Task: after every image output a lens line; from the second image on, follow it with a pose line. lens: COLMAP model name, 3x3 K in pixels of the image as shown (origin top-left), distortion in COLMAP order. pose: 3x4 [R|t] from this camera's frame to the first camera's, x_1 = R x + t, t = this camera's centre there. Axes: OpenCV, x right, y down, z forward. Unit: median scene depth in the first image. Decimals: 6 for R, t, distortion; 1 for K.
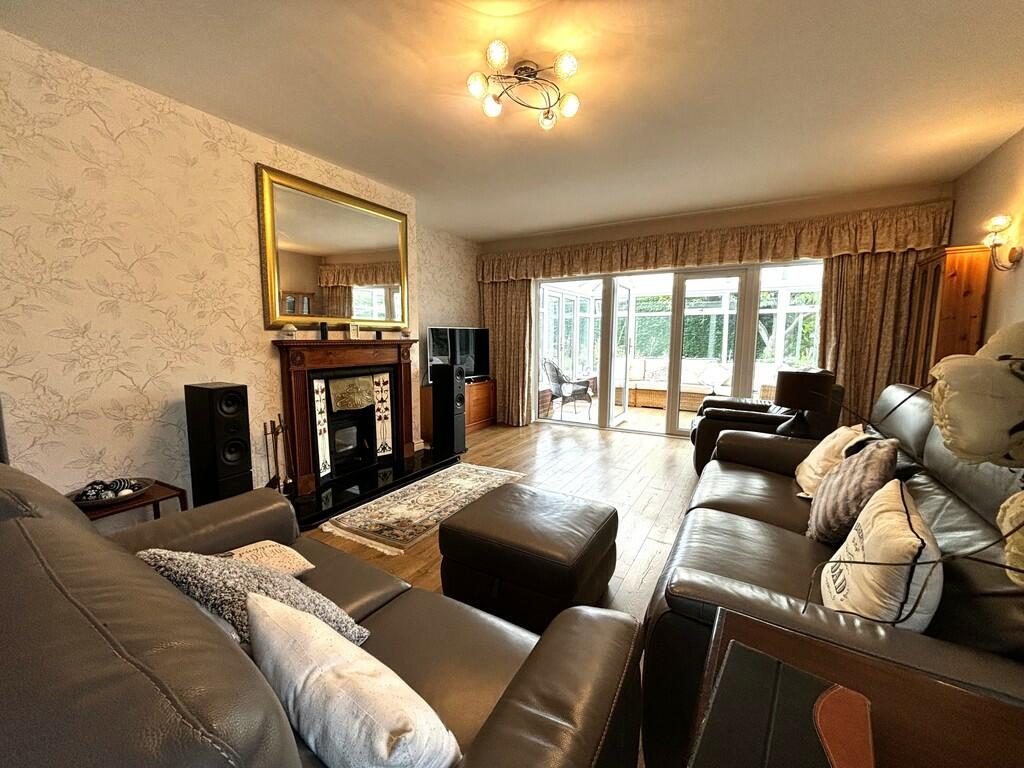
lens RADIAL K [[411.7, 0, 504.7], [0, 411.7, 381.7], [0, 0, 1]] dist [-0.000091, -0.000098]
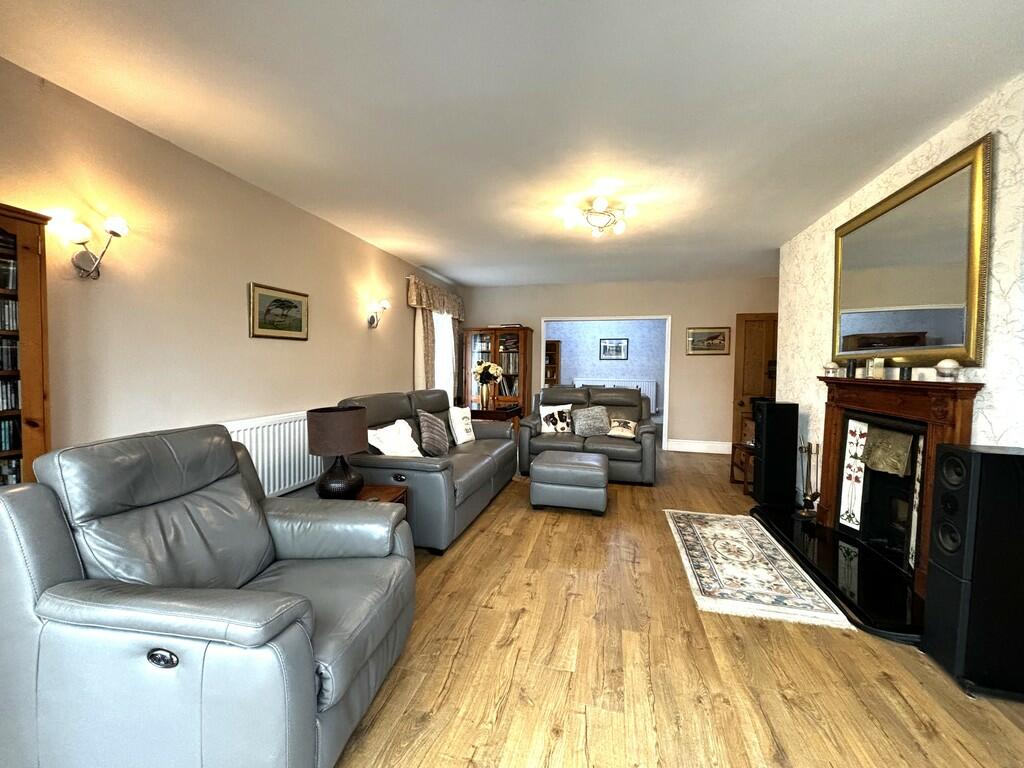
lens RADIAL K [[411.7, 0, 515.8], [0, 411.7, 382.6], [0, 0, 1]] dist [-0.000091, -0.000098]
pose [[-0.952235, -0.010040, -0.305201, 0.530952], [-0.058420, 0.986988, 0.149803, -0.175947], [0.299726, 0.160478, -0.940431, 1.568897]]
